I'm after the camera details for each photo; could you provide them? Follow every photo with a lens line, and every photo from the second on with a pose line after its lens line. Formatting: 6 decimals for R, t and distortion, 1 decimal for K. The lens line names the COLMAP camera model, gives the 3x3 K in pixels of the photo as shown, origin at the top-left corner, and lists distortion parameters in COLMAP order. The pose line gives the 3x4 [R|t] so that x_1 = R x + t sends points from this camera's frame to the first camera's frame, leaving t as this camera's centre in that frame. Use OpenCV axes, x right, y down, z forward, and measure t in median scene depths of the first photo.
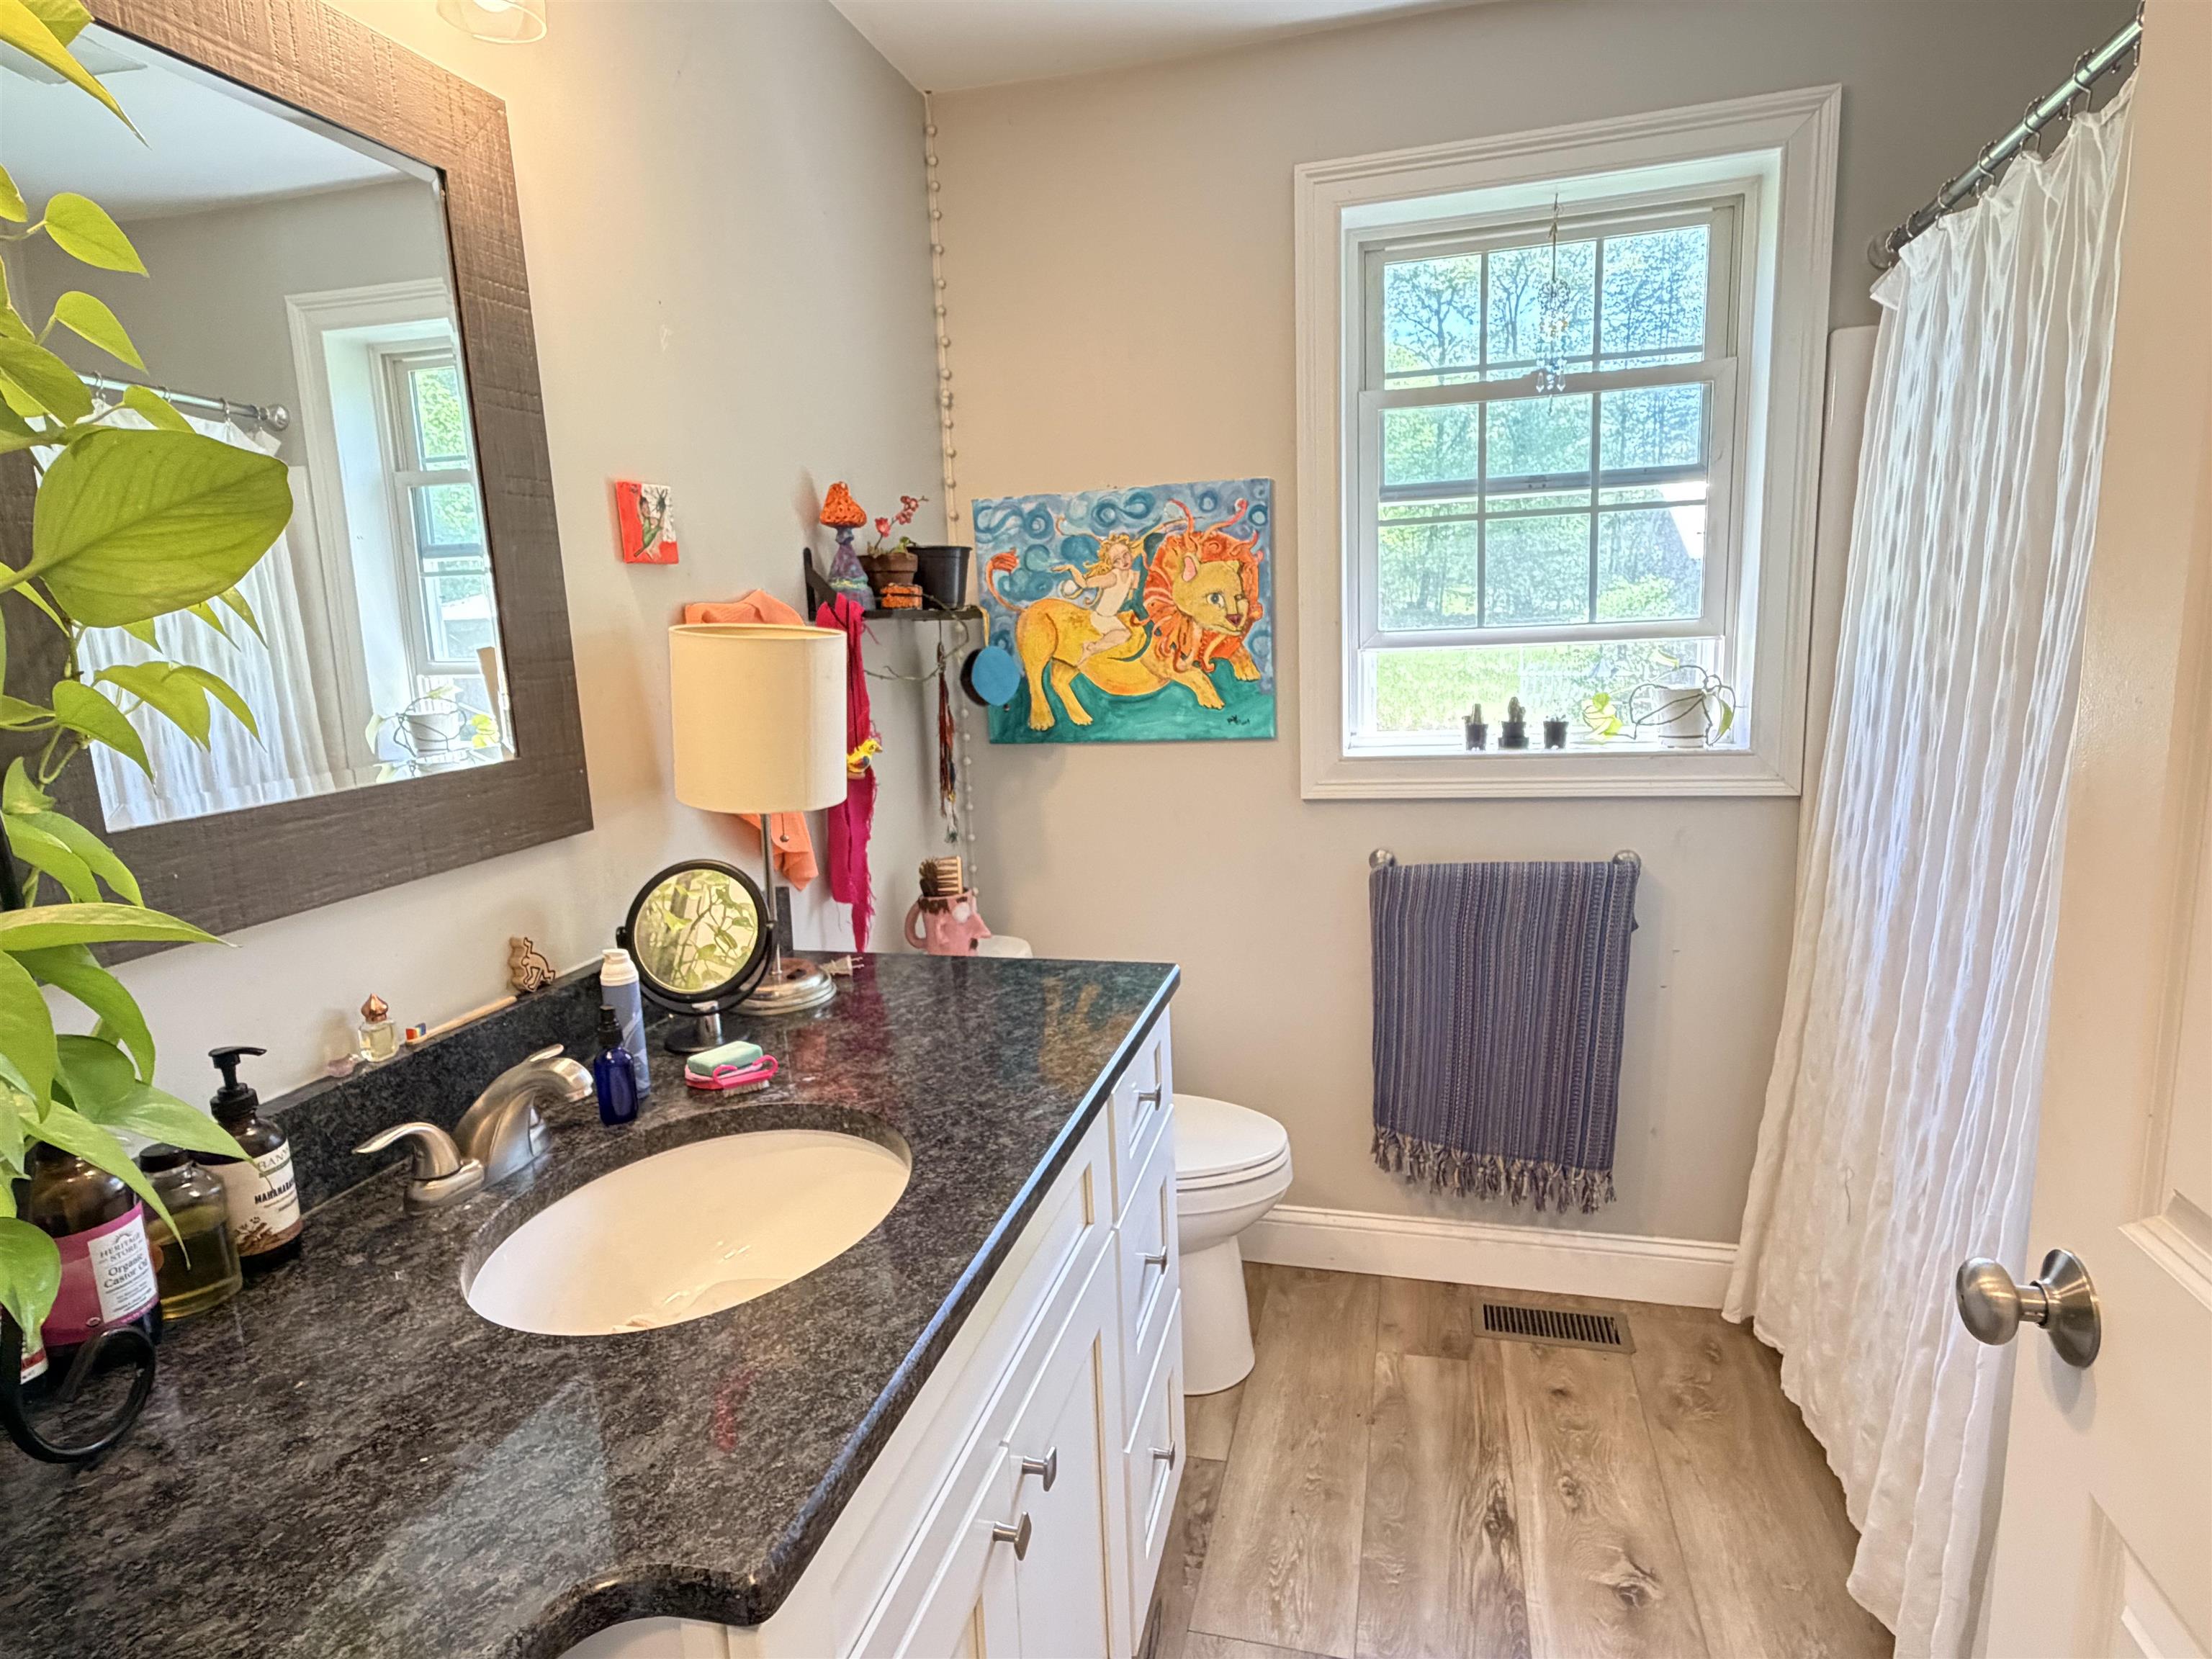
lens RADIAL K [[1218.6, 0, 1100.0], [0, 1218.6, 834.4], [0, 0, 1]] dist [0.001865, -0.000306]
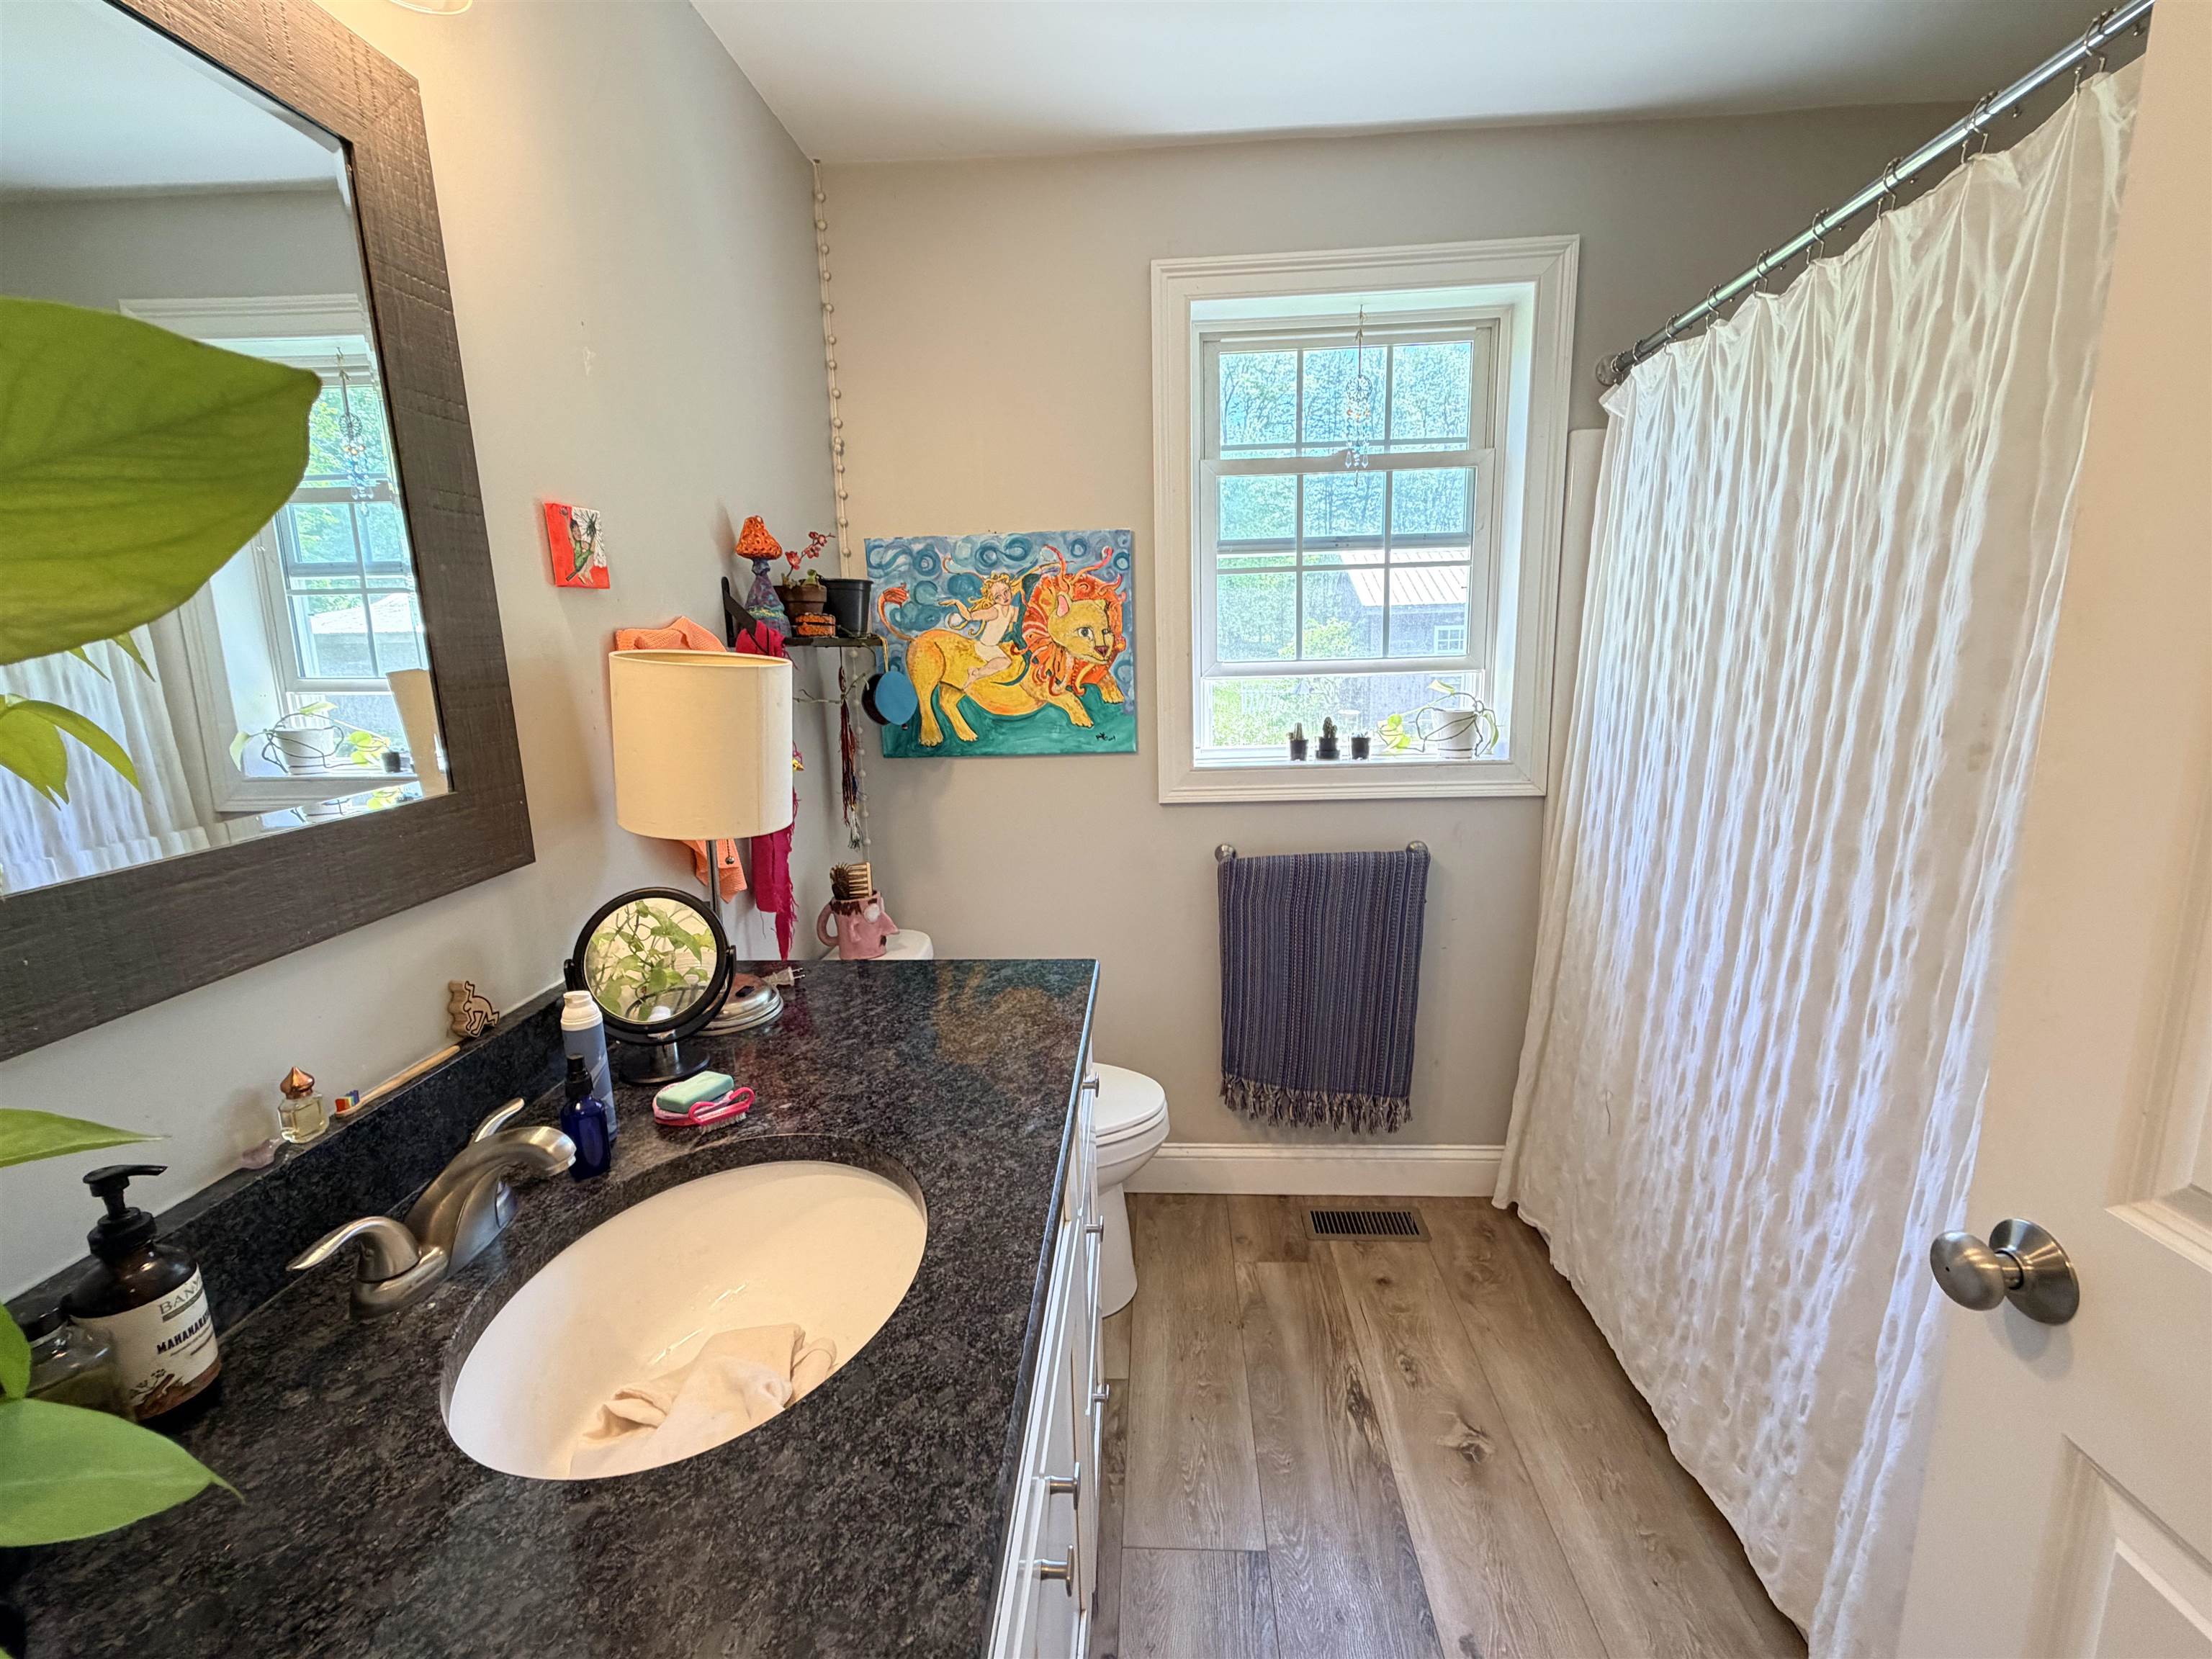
lens RADIAL K [[961.4, 0, 1106.0], [0, 961.4, 829.5], [0, 0, 1]] dist [0.001263, -0.000307]
pose [[0.978207, -0.023264, 0.206326, -0.098130], [0.020207, 0.999653, 0.016908, -0.025612], [-0.206648, -0.012370, 0.978337, 0.120473]]
